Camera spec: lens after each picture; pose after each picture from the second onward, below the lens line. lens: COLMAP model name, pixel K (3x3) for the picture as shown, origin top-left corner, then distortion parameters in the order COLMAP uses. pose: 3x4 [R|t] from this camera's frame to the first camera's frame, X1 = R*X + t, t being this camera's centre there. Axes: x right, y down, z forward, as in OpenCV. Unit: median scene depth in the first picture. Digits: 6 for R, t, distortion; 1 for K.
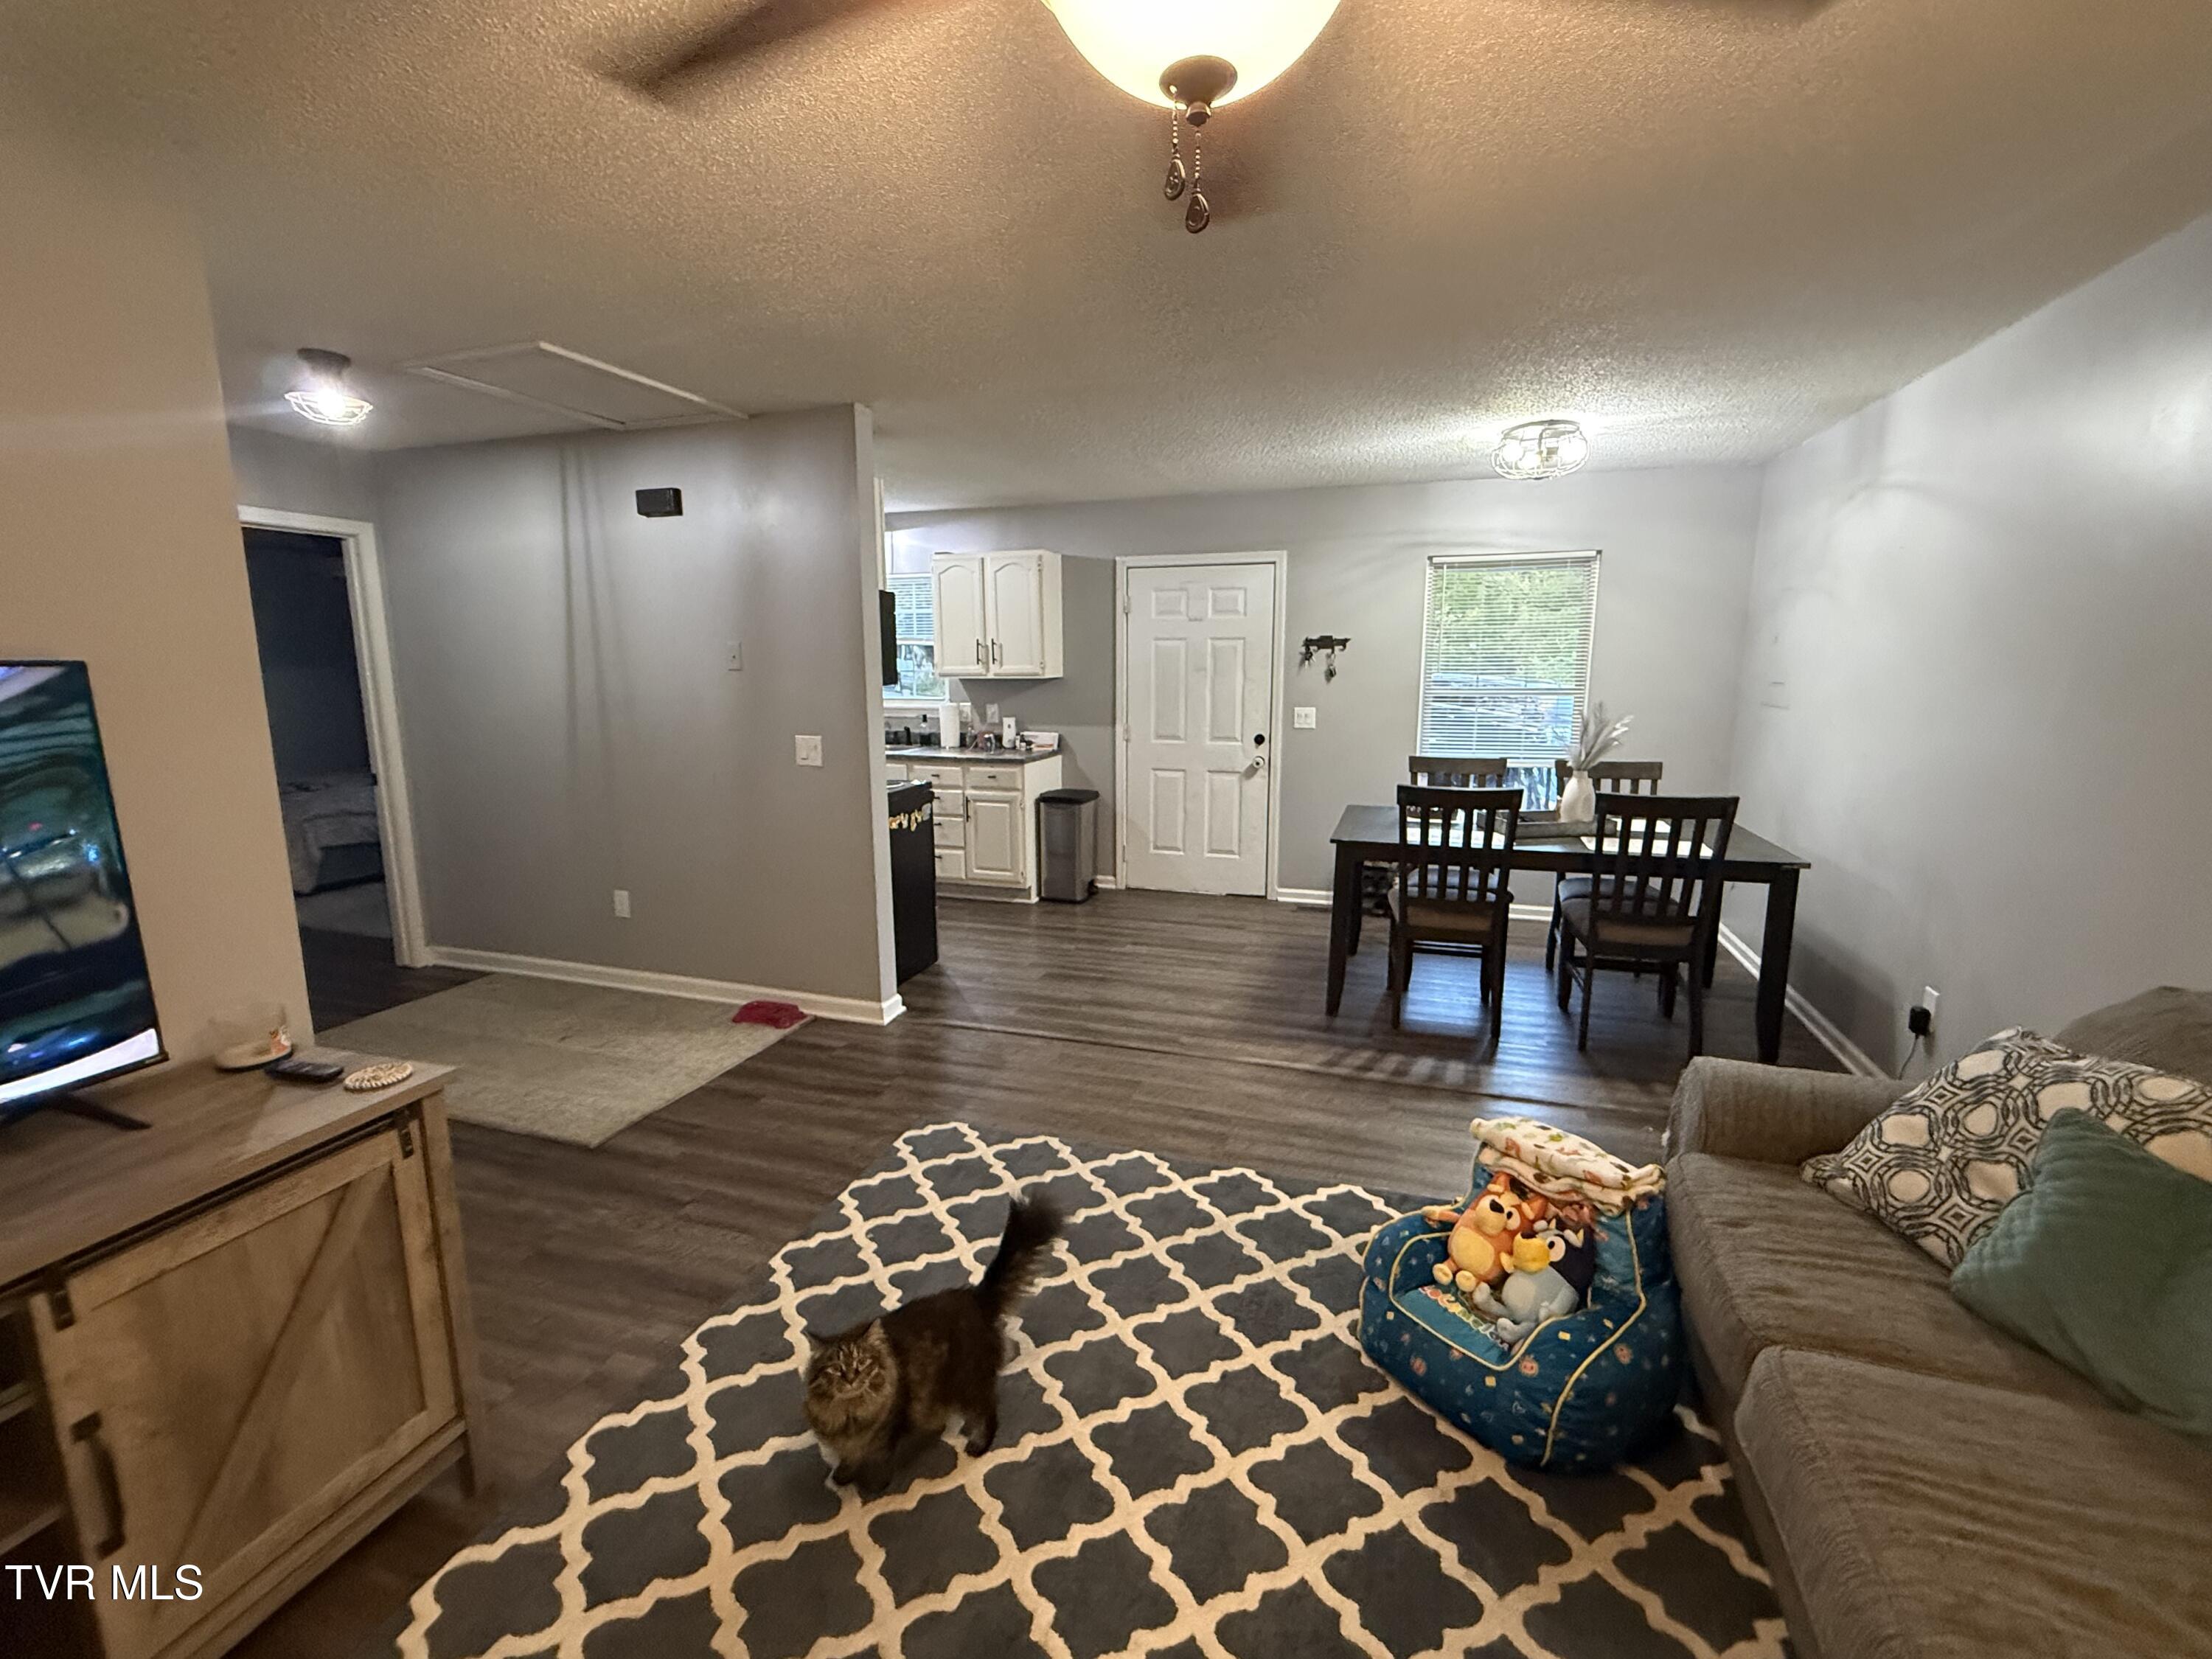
lens RADIAL K [[957.3, 0, 1107.4], [0, 957.3, 827.5], [0, 0, 1]] dist [-0.000070, 0.000126]
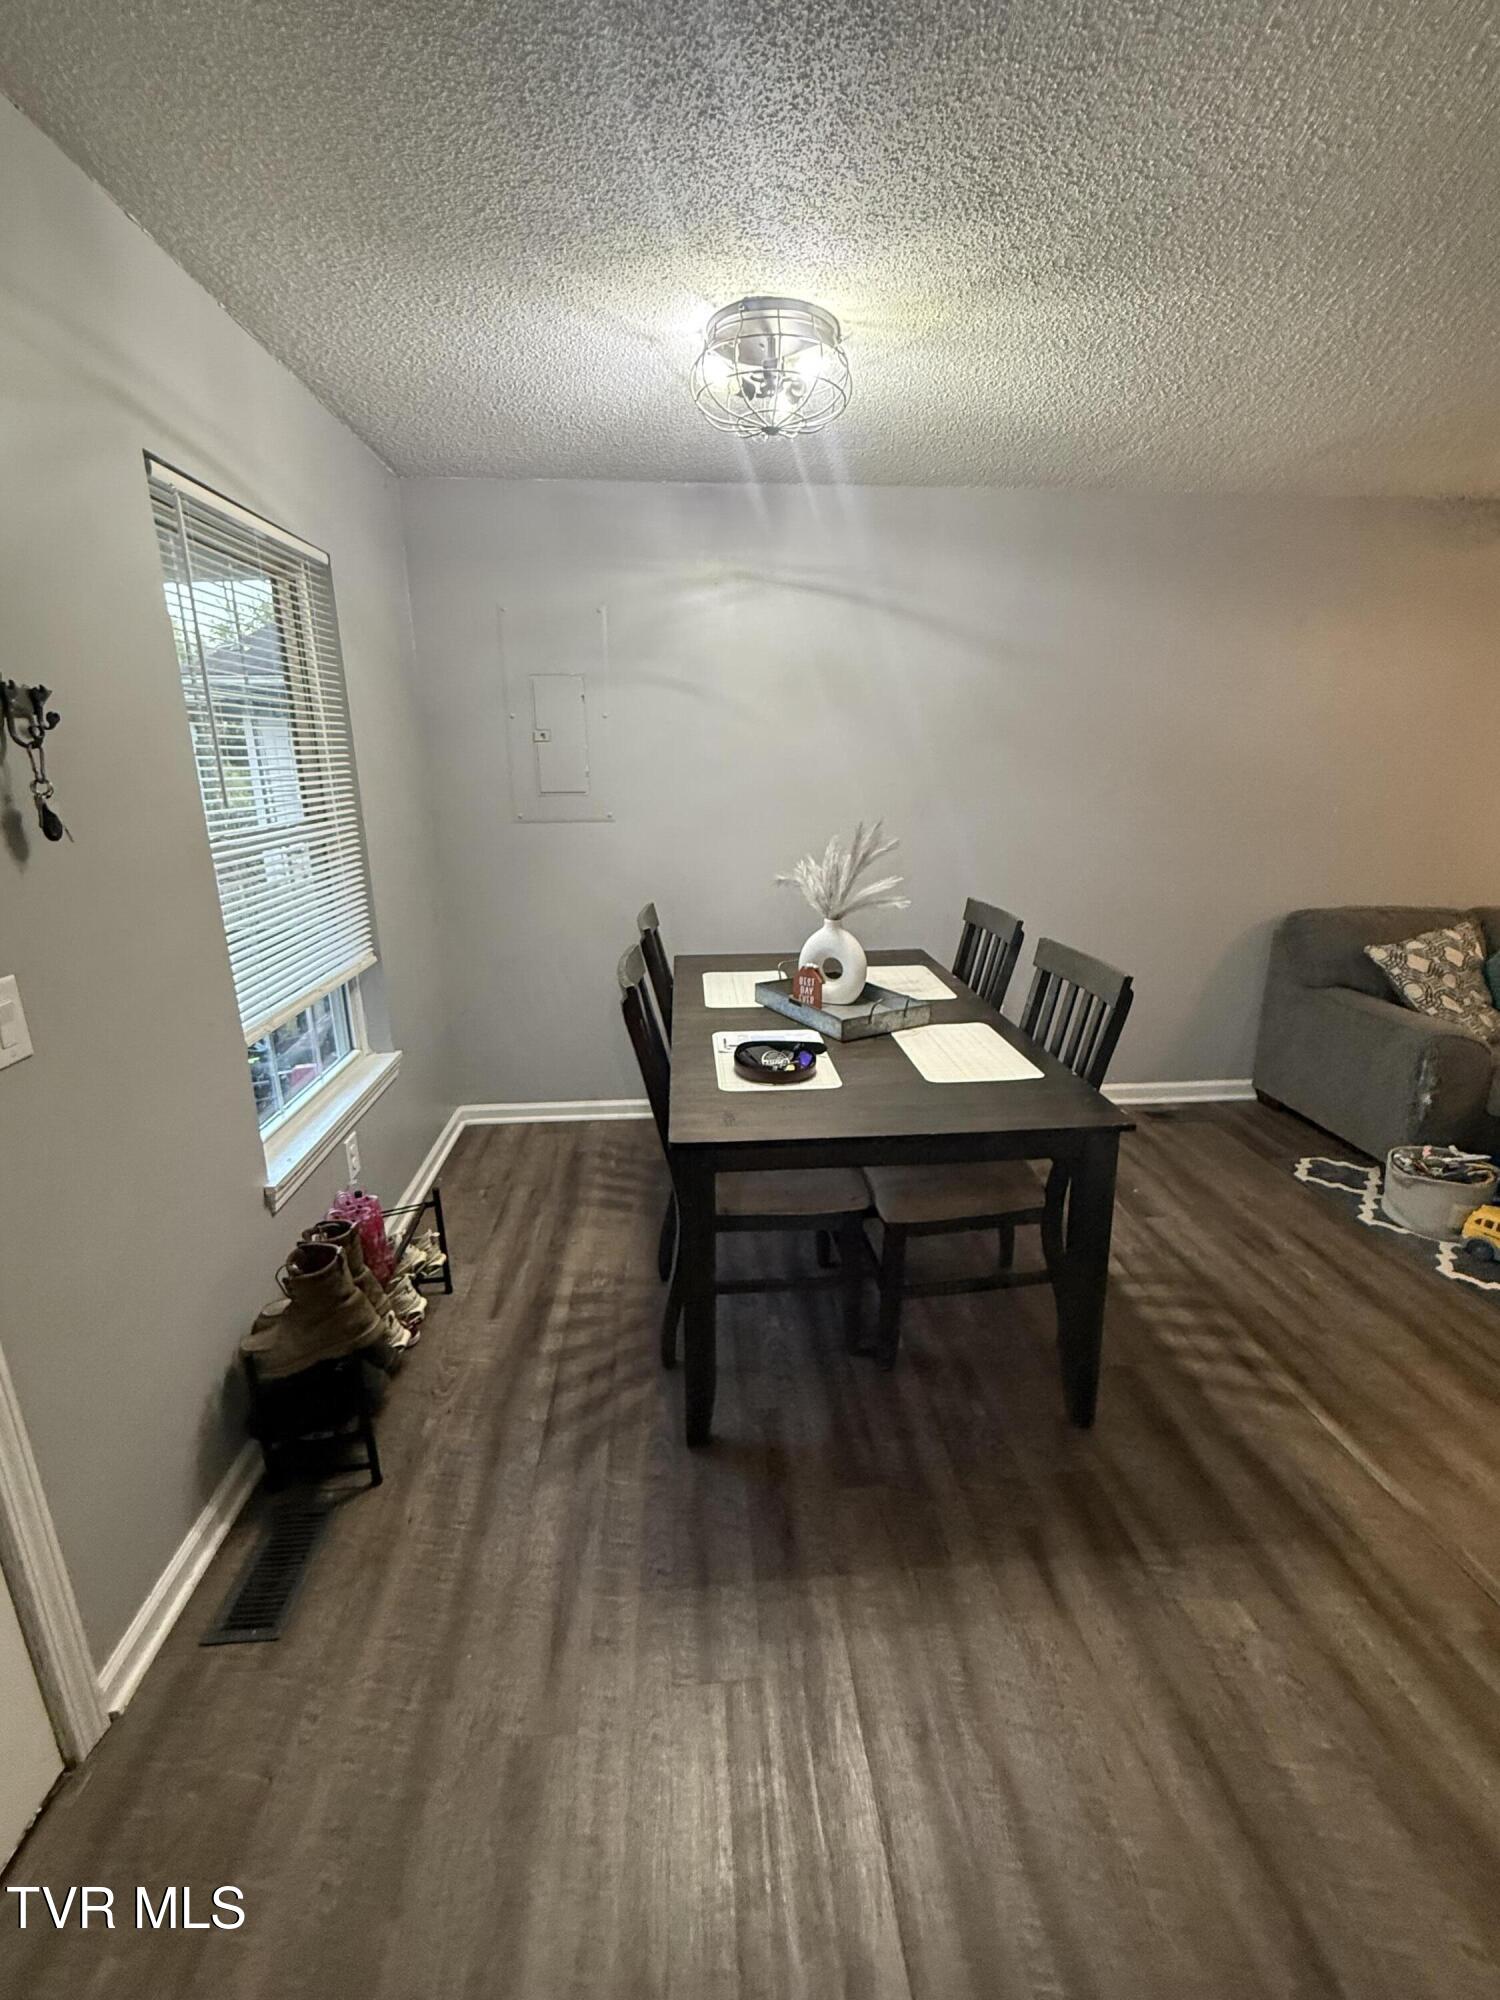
lens RADIAL K [[864.2, 0, 752.5], [0, 864.2, 998.6], [0, 0, 1]] dist [-0.000136, 0.000017]
pose [[-0.386727, -0.243493, 0.889468, -0.075701], [0.168848, 0.929512, 0.327868, -0.230353], [-0.906605, 0.276981, -0.318354, 1.301557]]
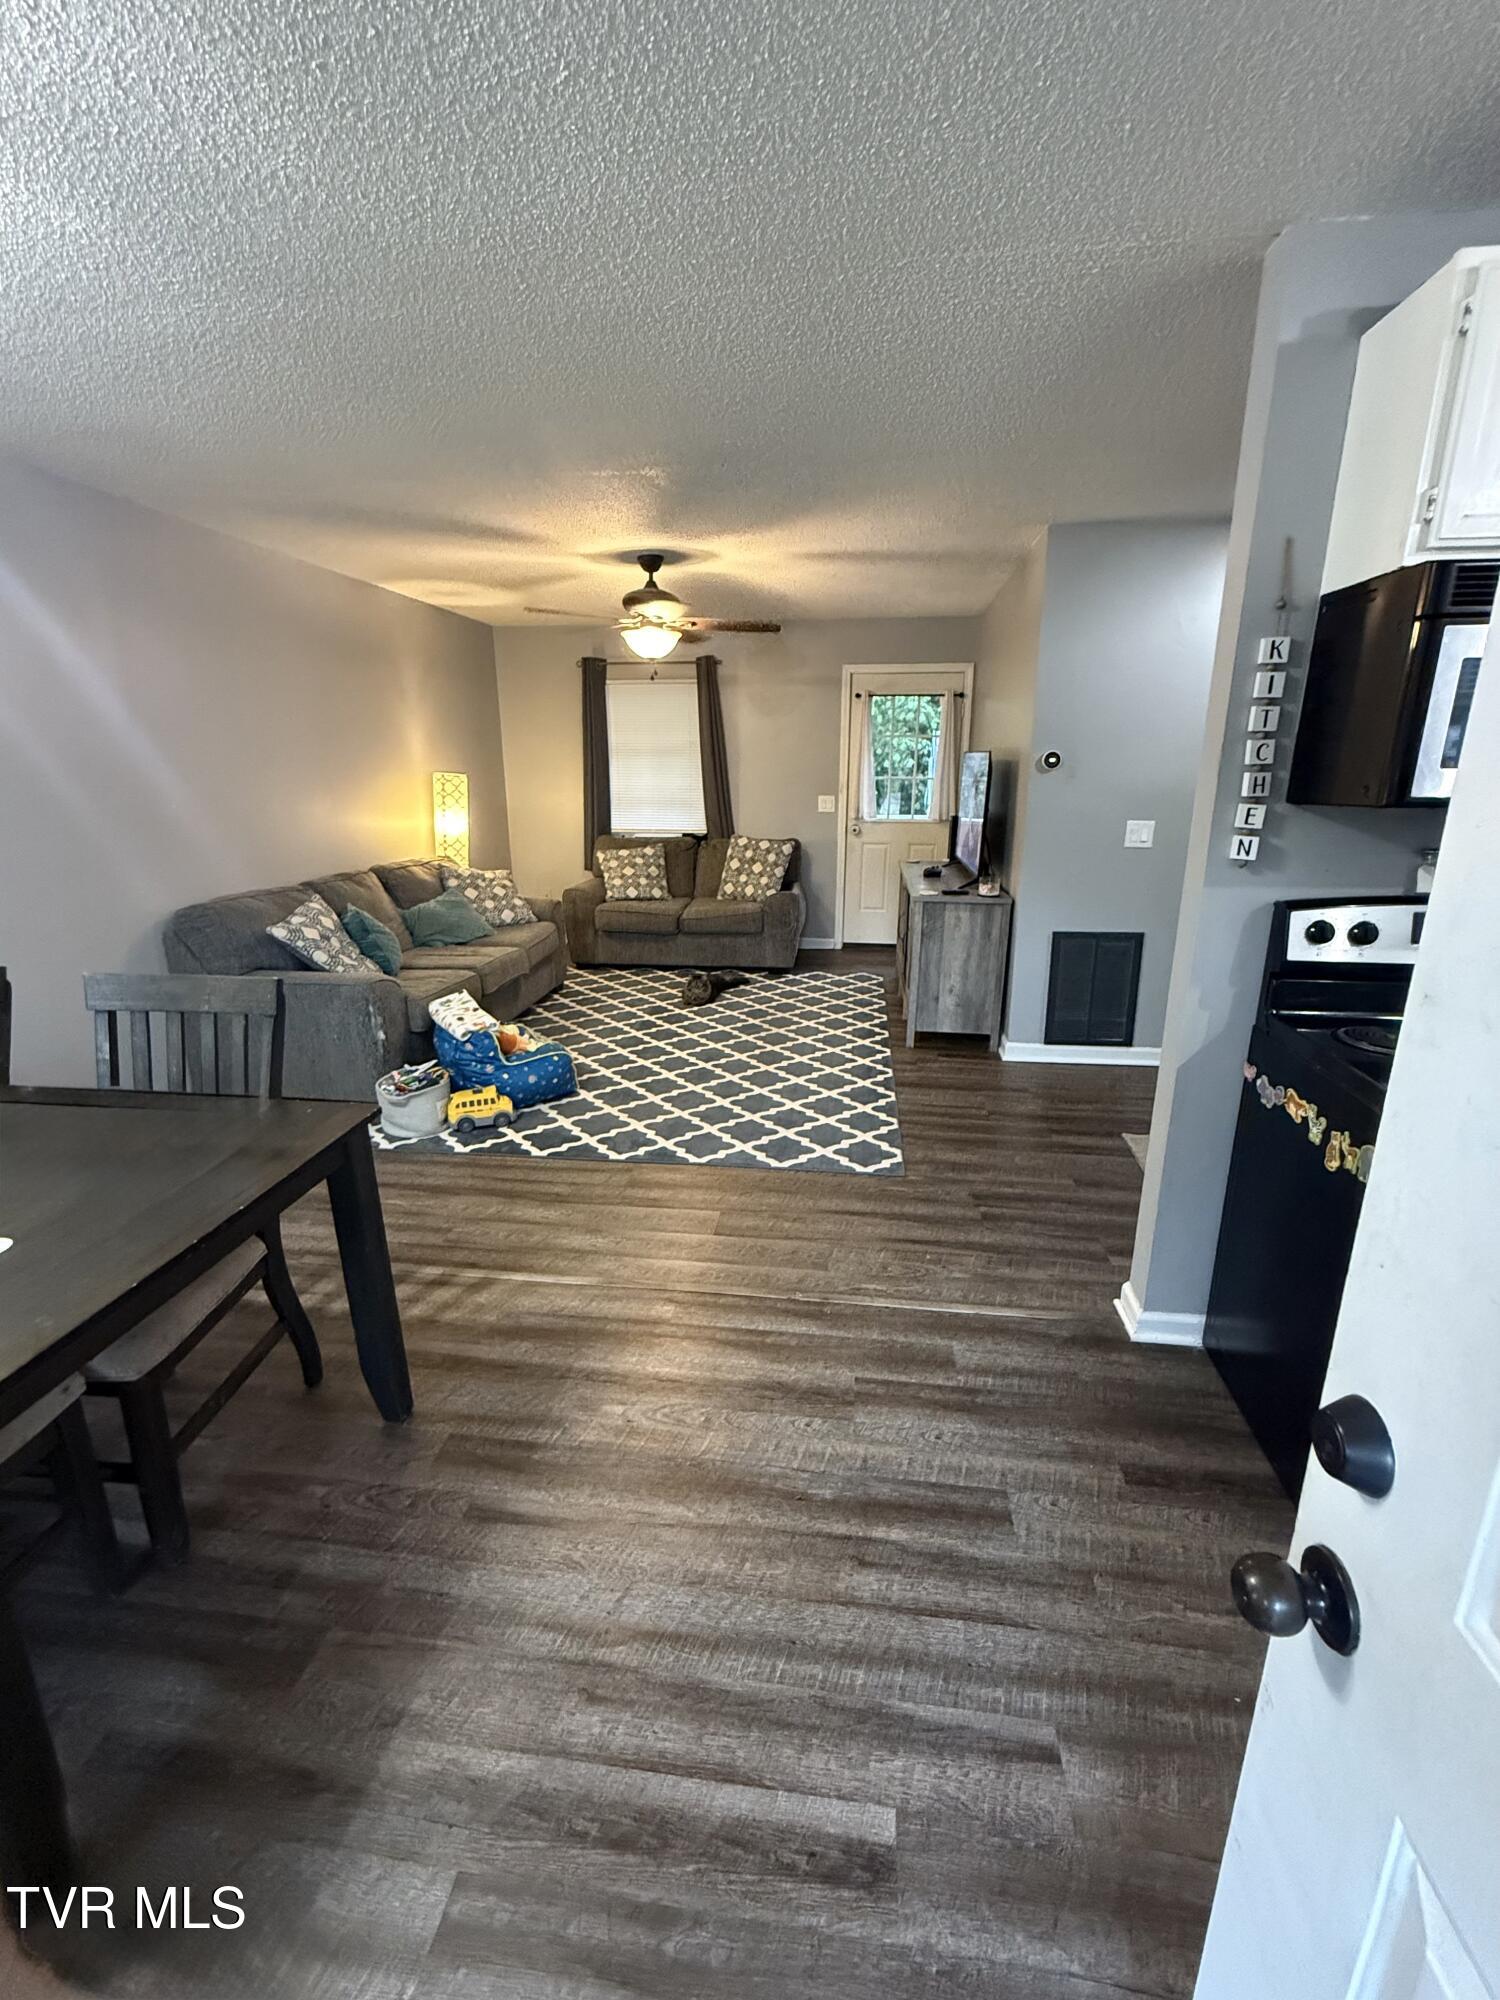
lens RADIAL K [[864.2, 0, 752.5], [0, 864.2, 998.6], [0, 0, 1]] dist [-0.000136, 0.000017]
pose [[-0.982114, 0.053307, -0.180586, 0.117714], [-0.030410, 0.901588, 0.431525, -0.244264], [0.185818, 0.429298, -0.883841, 1.414691]]
